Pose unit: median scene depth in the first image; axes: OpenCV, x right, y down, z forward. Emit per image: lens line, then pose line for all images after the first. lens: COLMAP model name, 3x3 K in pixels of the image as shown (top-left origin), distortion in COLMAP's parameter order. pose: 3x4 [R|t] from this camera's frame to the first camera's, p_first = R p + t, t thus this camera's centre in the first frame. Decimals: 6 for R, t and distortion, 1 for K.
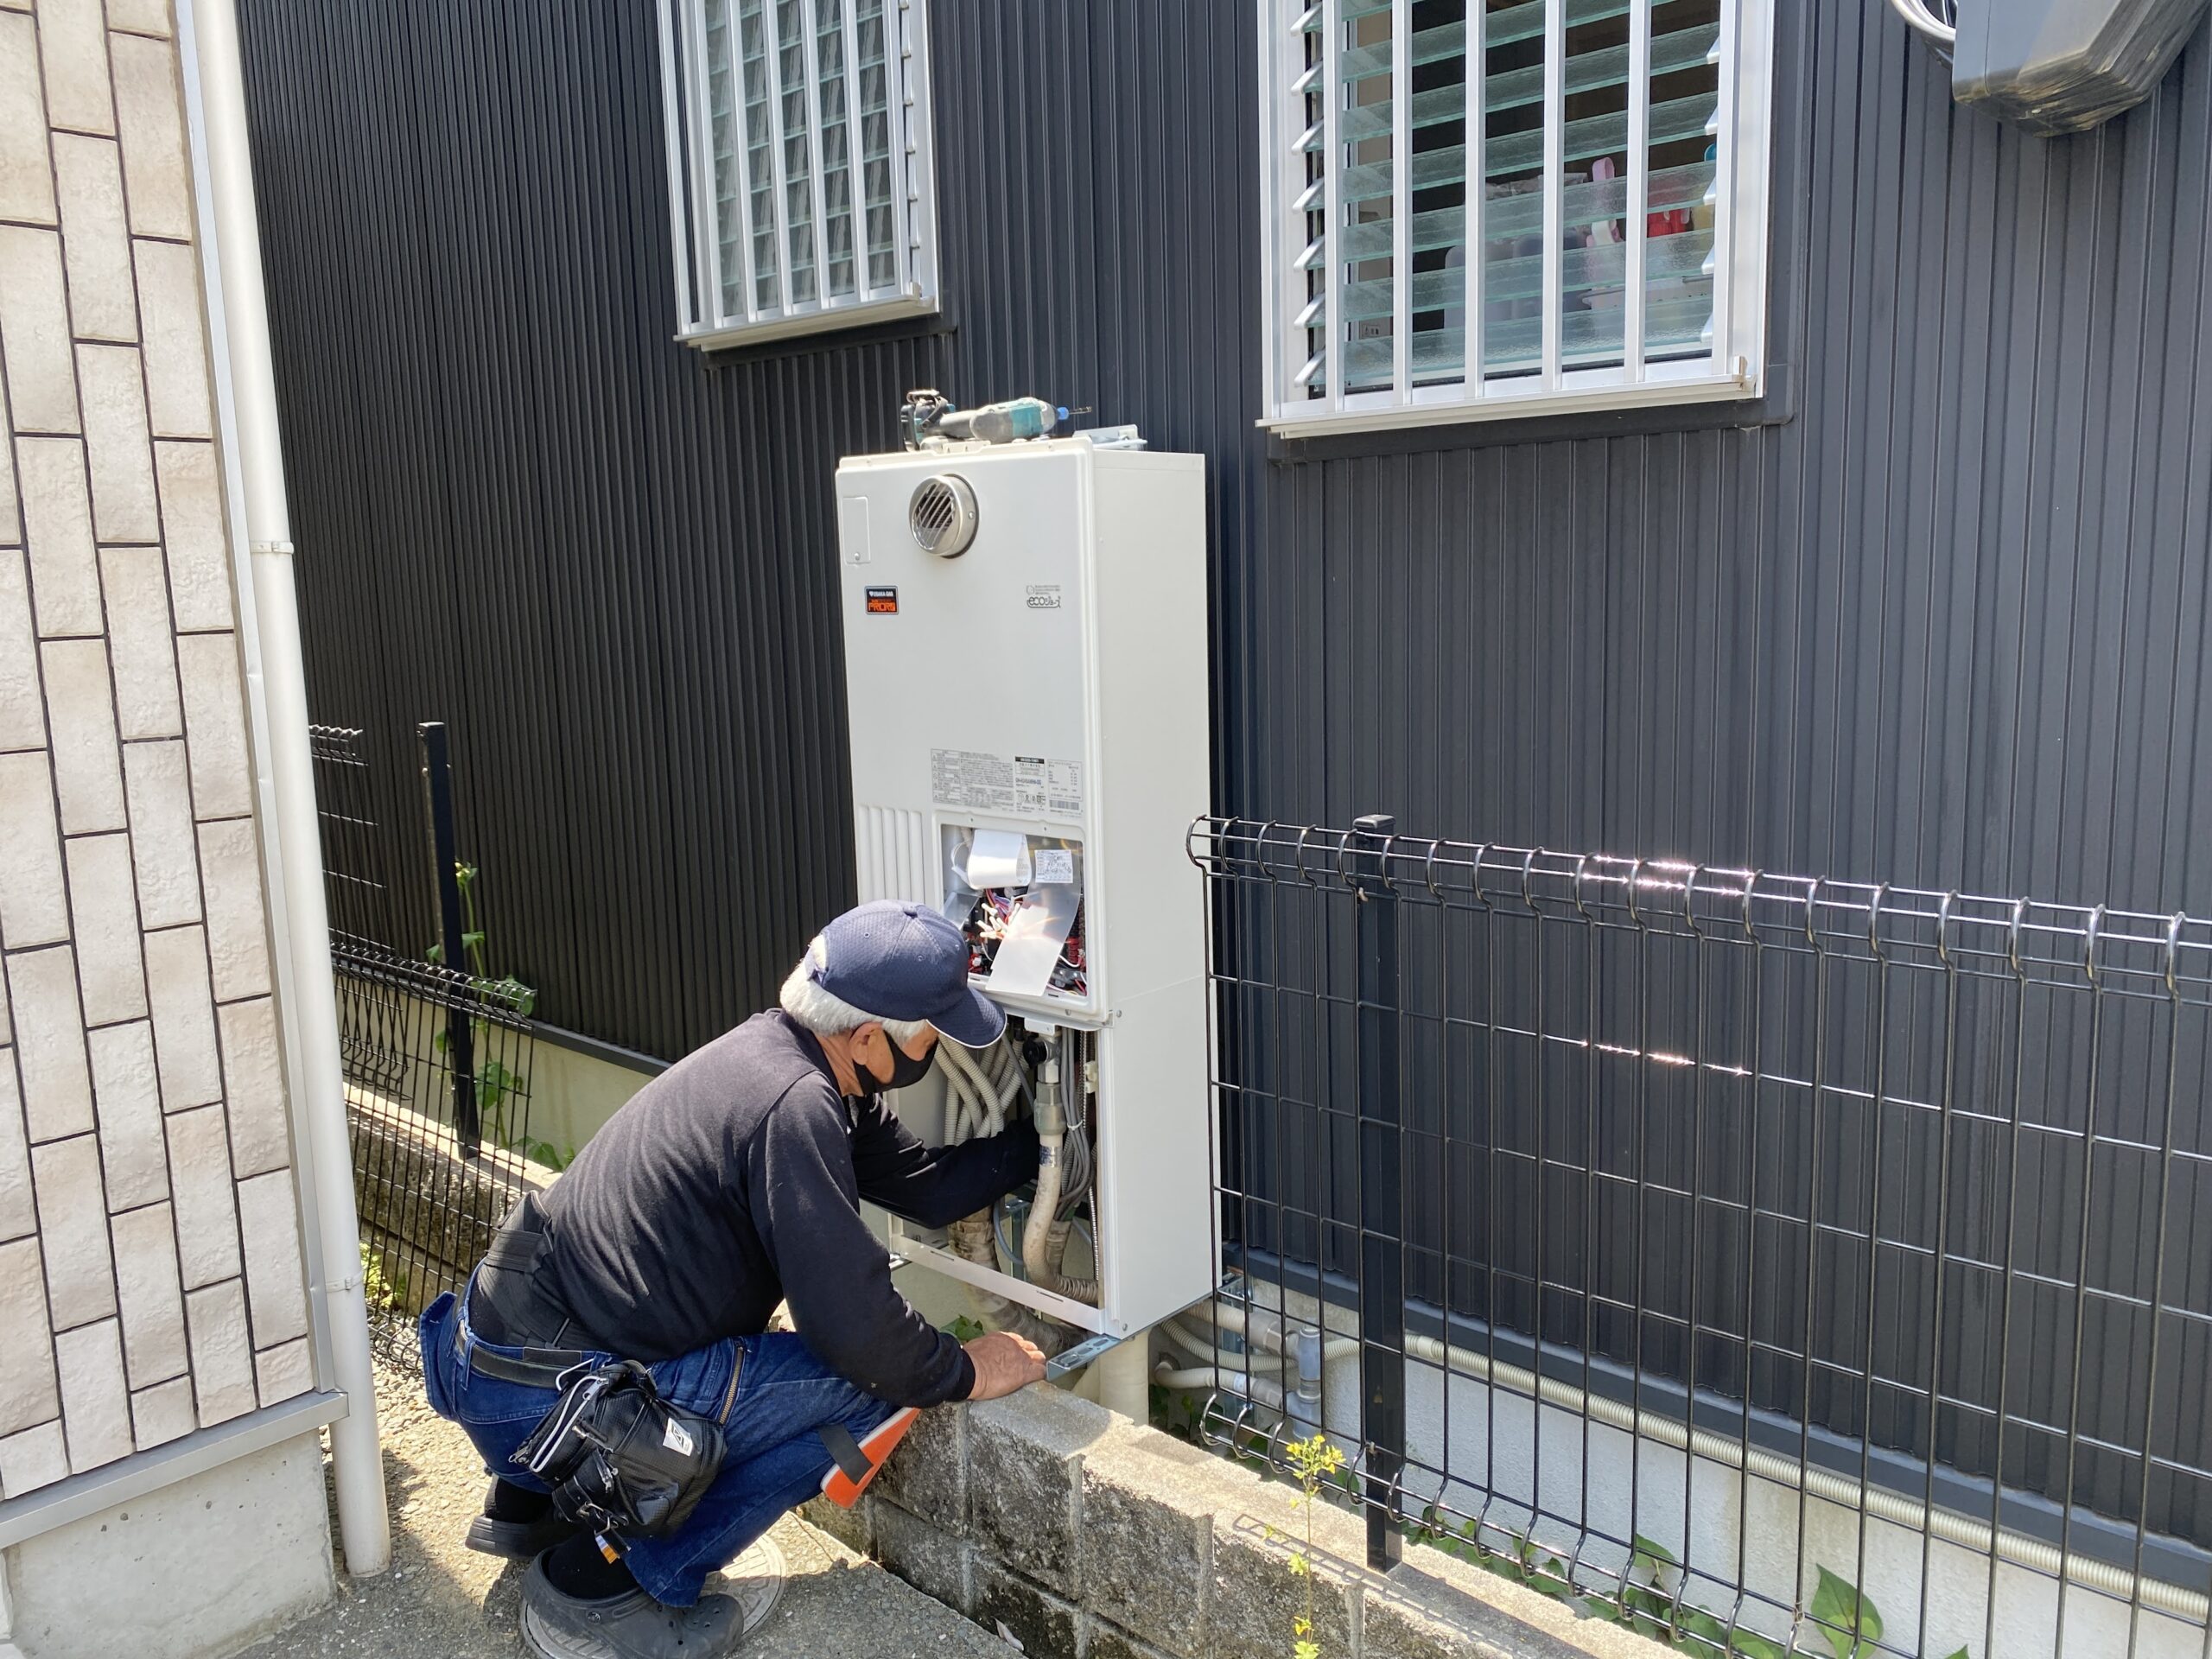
lens RADIAL K [[1724.3, 0, 1089.6], [0, 1724.3, 816.7], [0, 0, 1]] dist [0.032303, -0.029135]
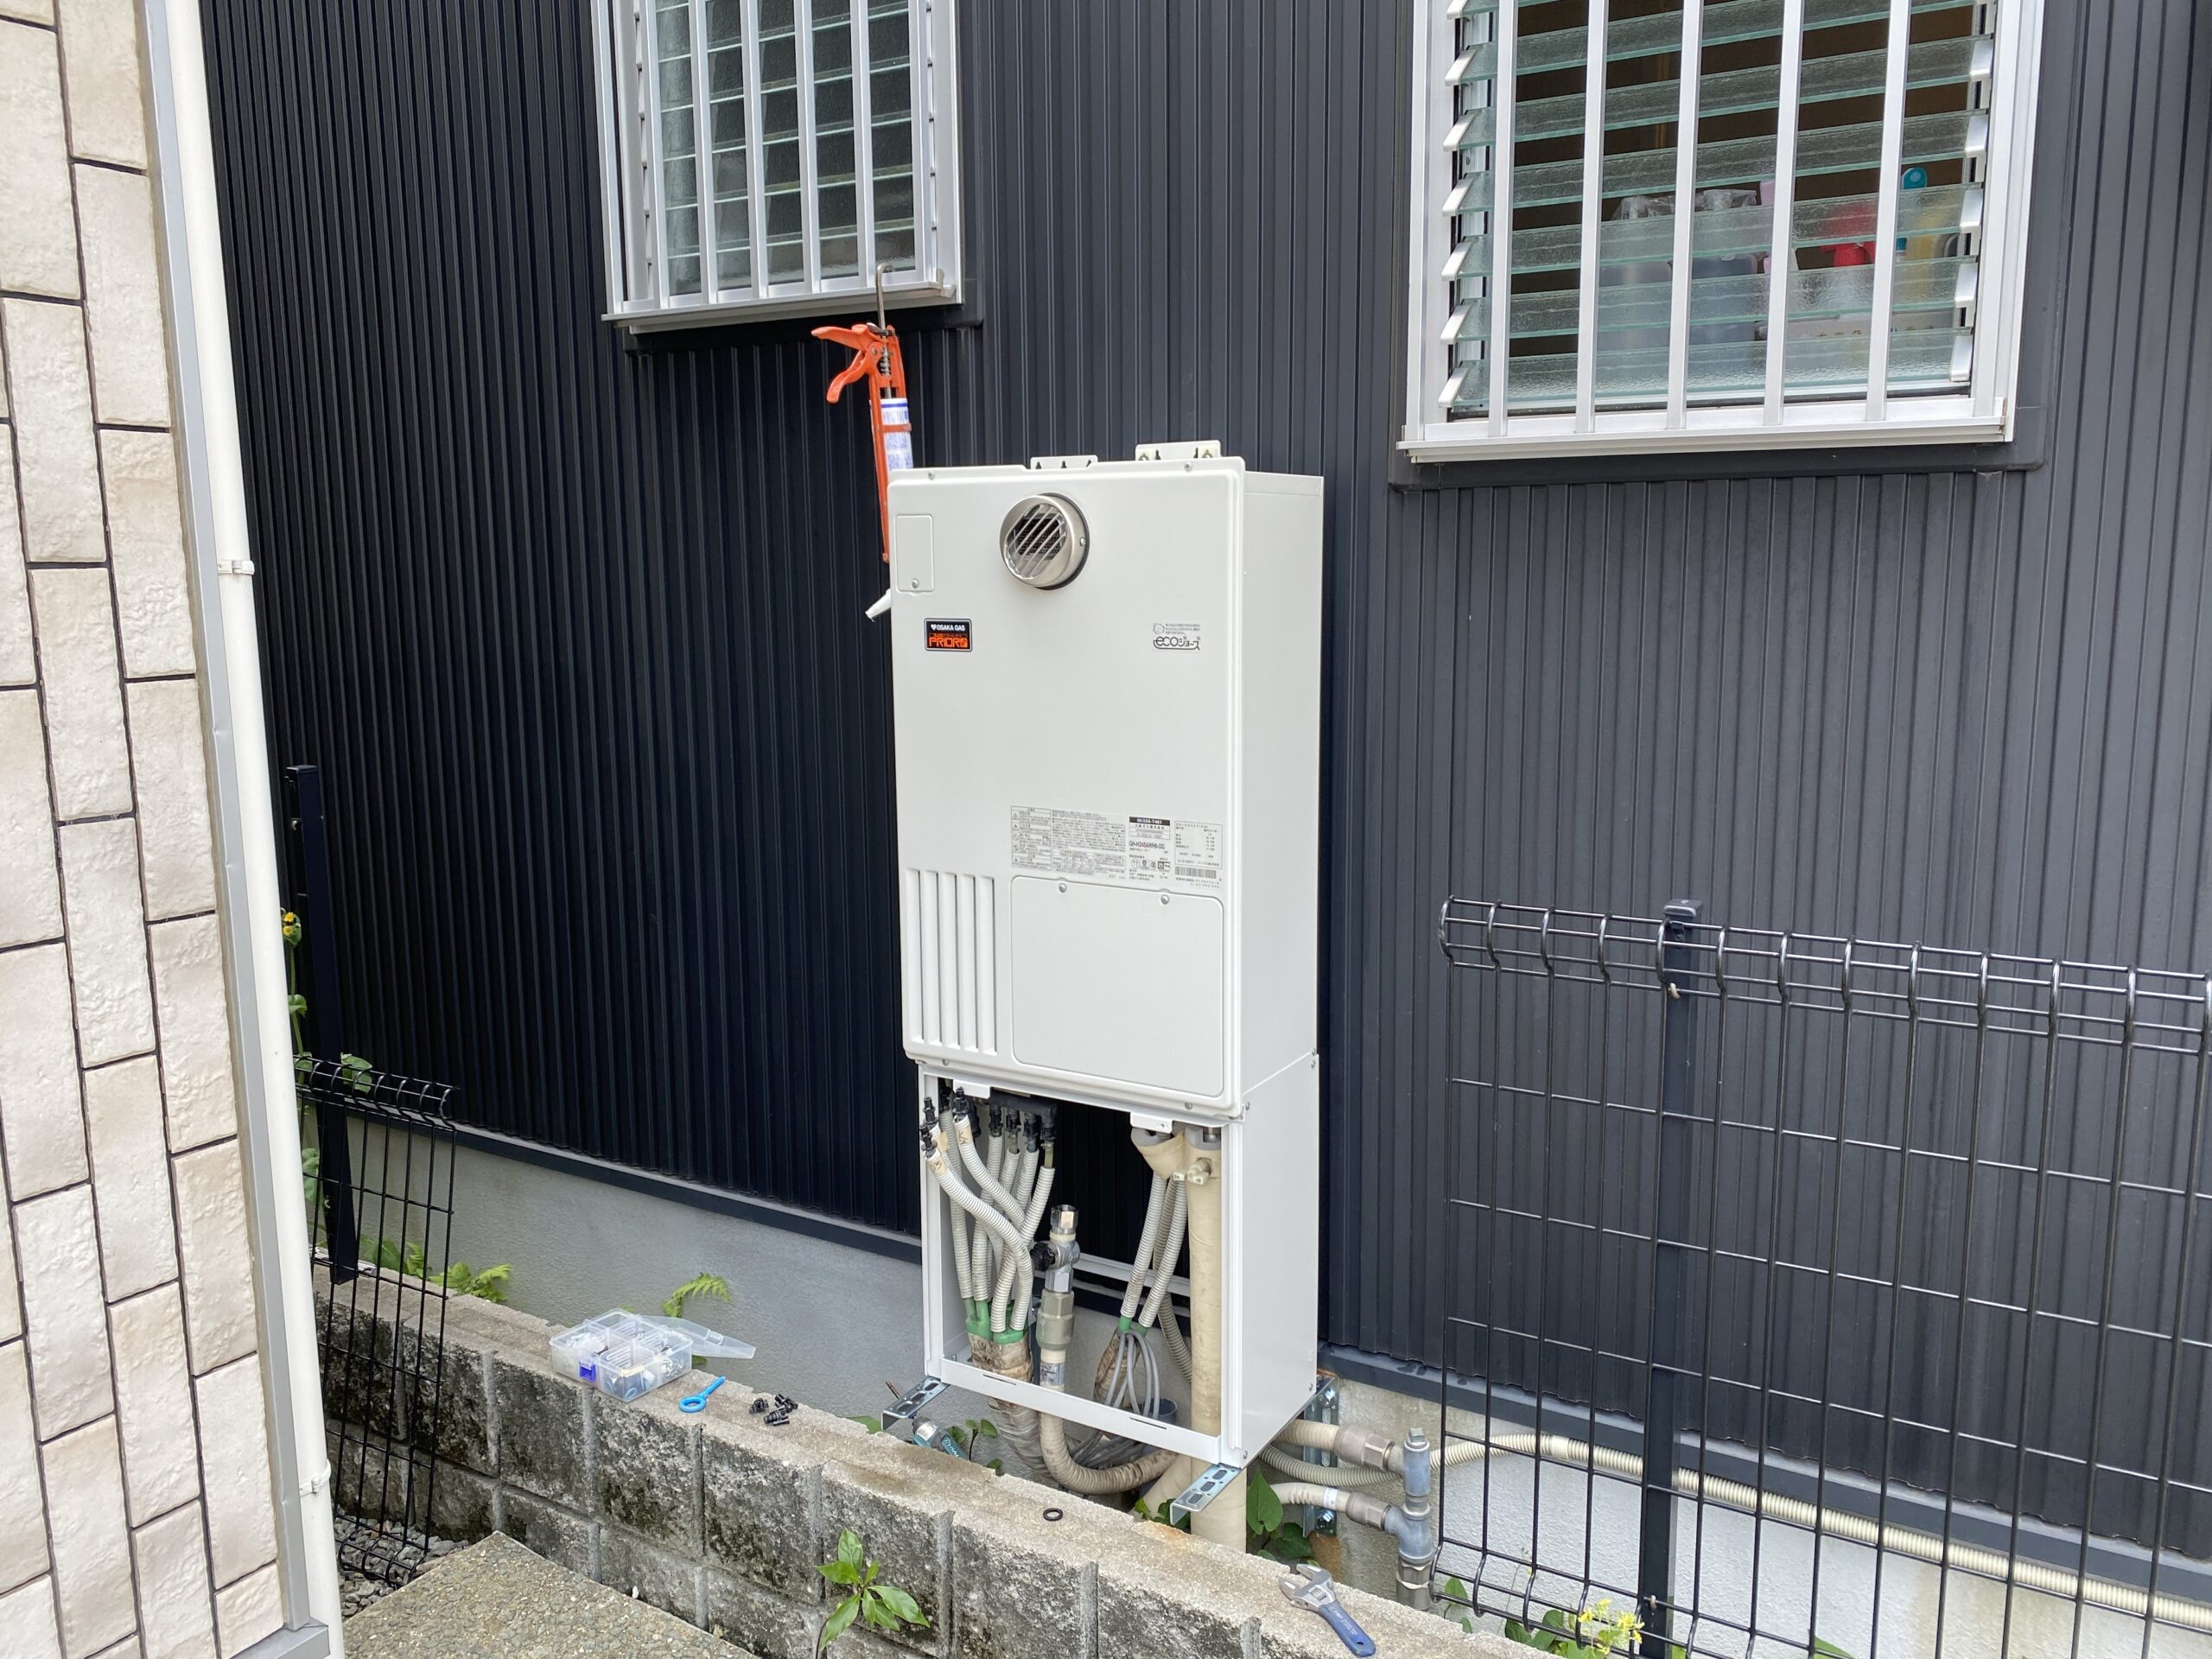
lens RADIAL K [[1724.3, 0, 1102.2], [0, 1724.3, 819.0], [0, 0, 1]] dist [0.032303, -0.029135]
pose [[0.979438, -0.013271, 0.201307, -0.243151], [0.012521, 0.999909, 0.005001, -0.040137], [-0.201355, -0.002378, 0.979516, 0.150517]]
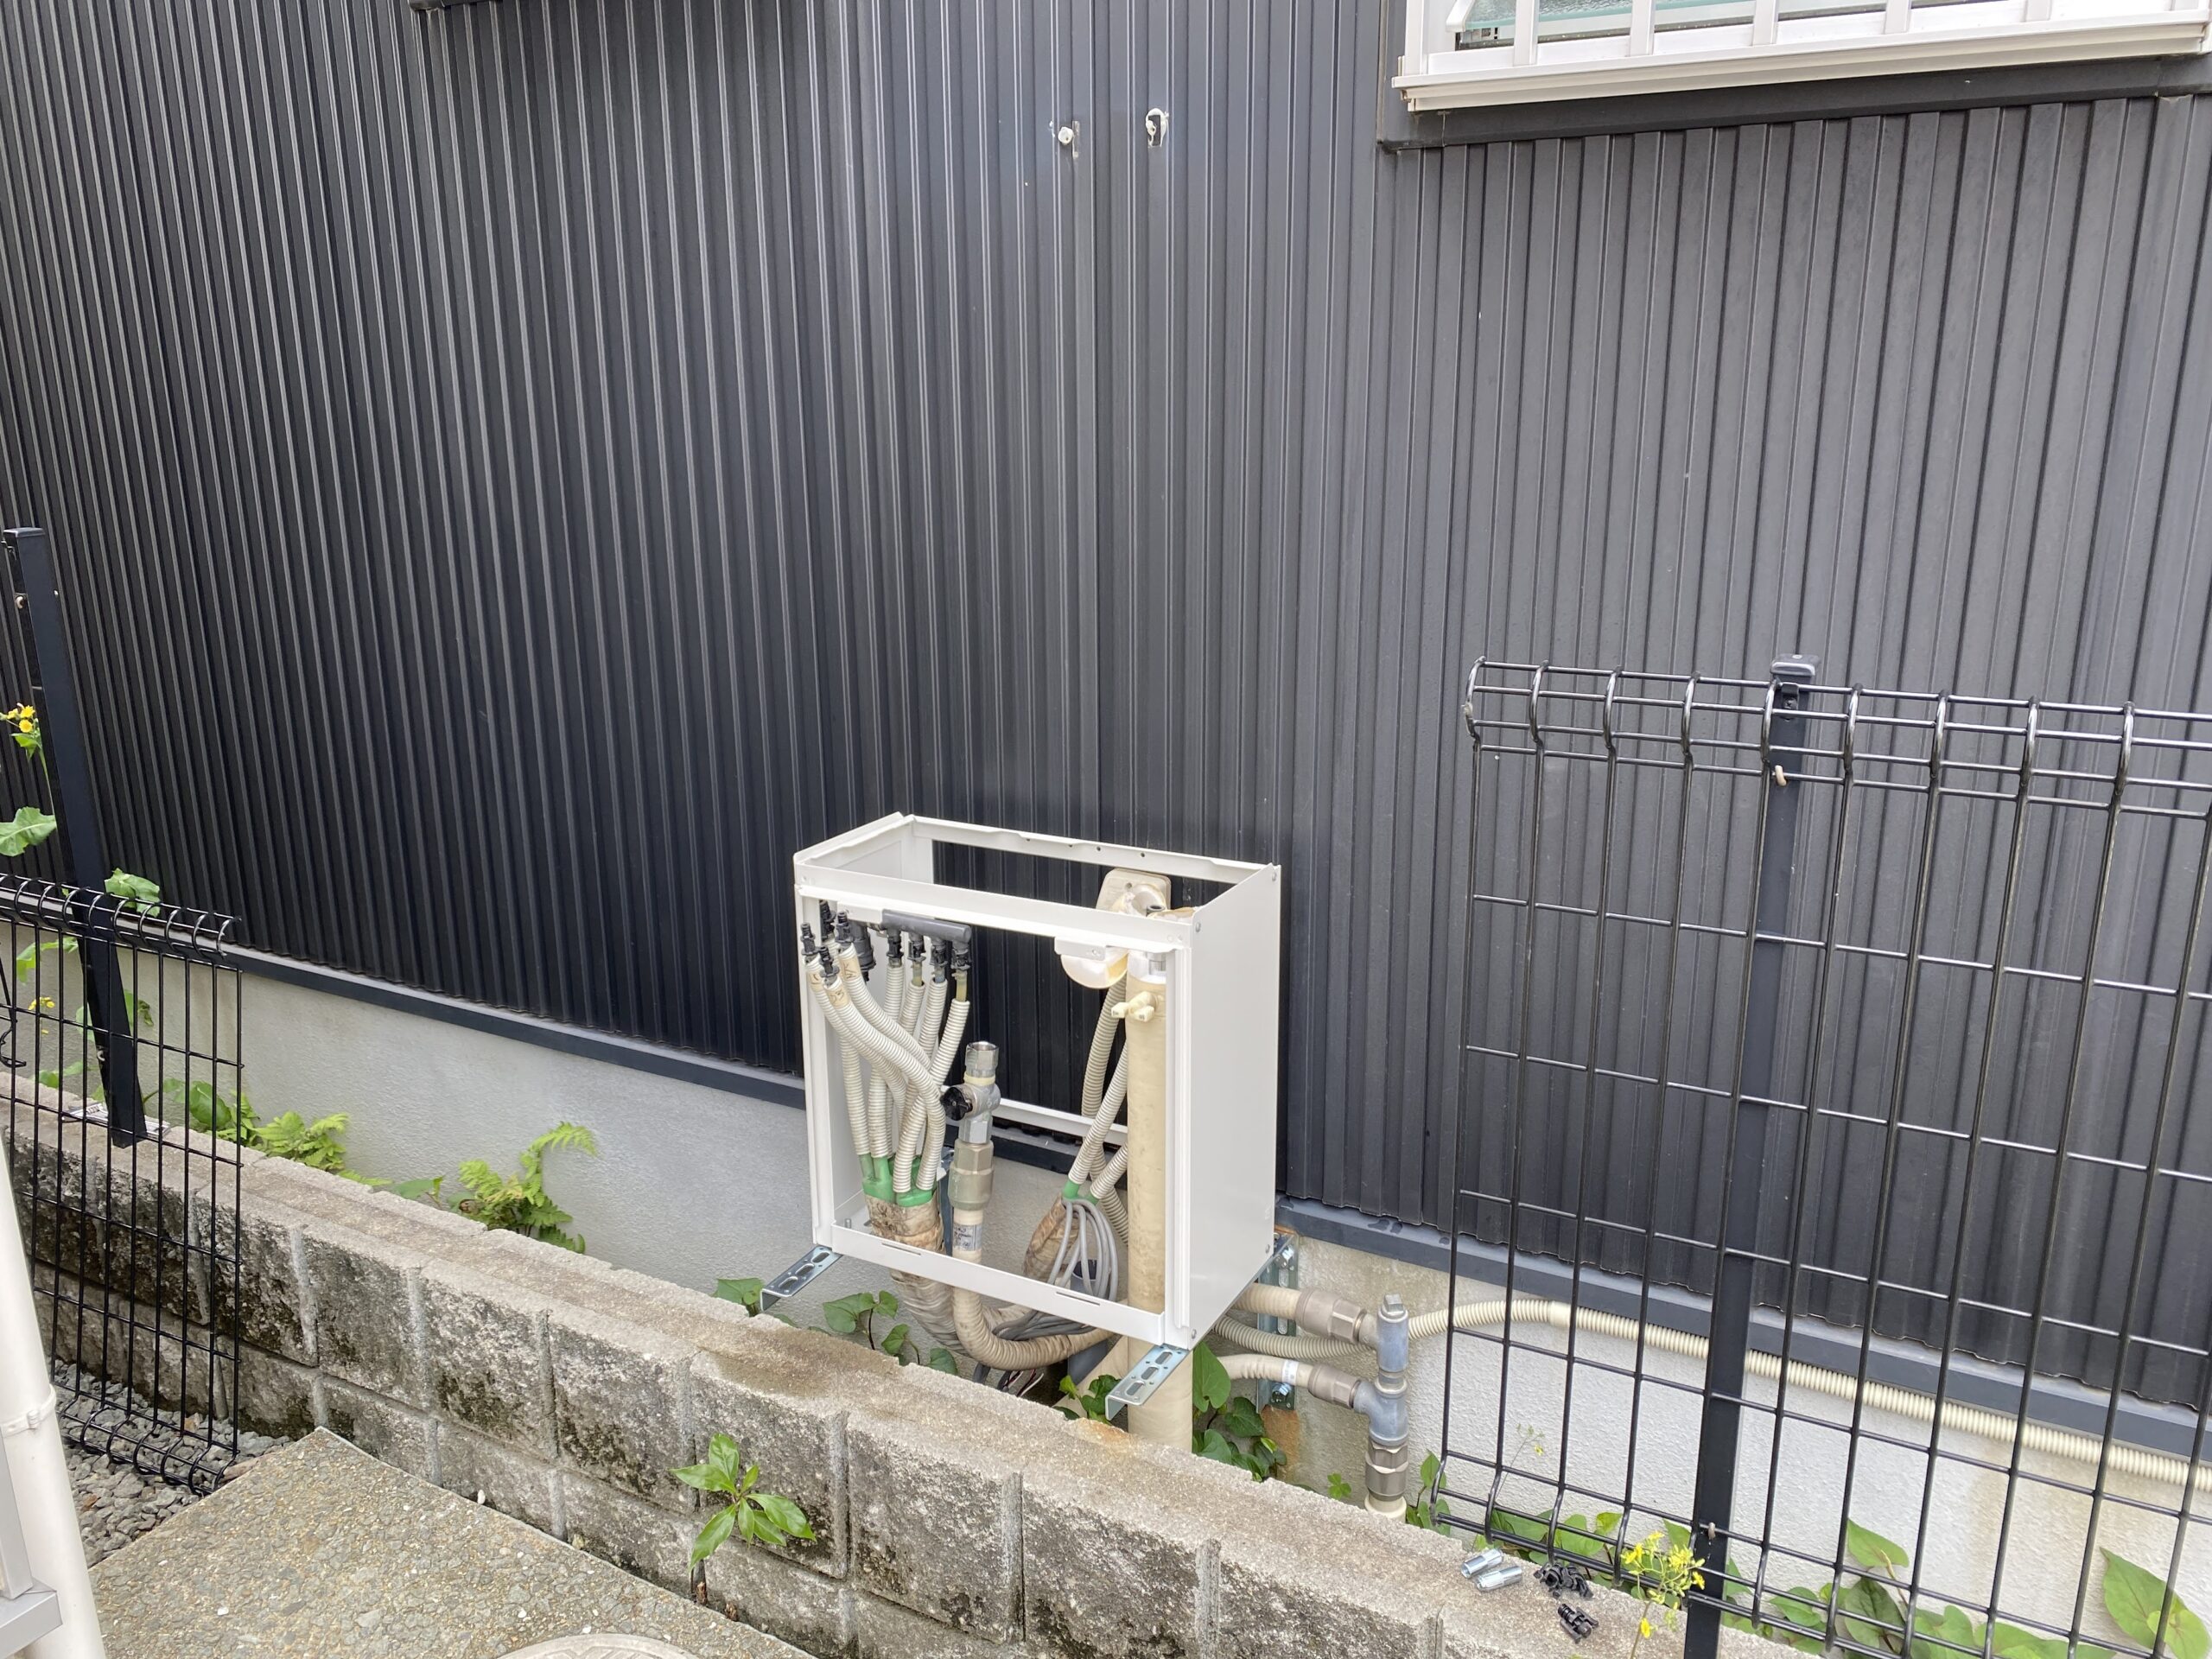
lens RADIAL K [[1724.3, 0, 1094.7], [0, 1724.3, 818.1], [0, 0, 1]] dist [0.032303, -0.029135]
pose [[0.968785, -0.047071, 0.243391, -0.207895], [0.019652, 0.993300, 0.113879, -0.015609], [-0.247121, -0.105541, 0.963220, 0.332213]]
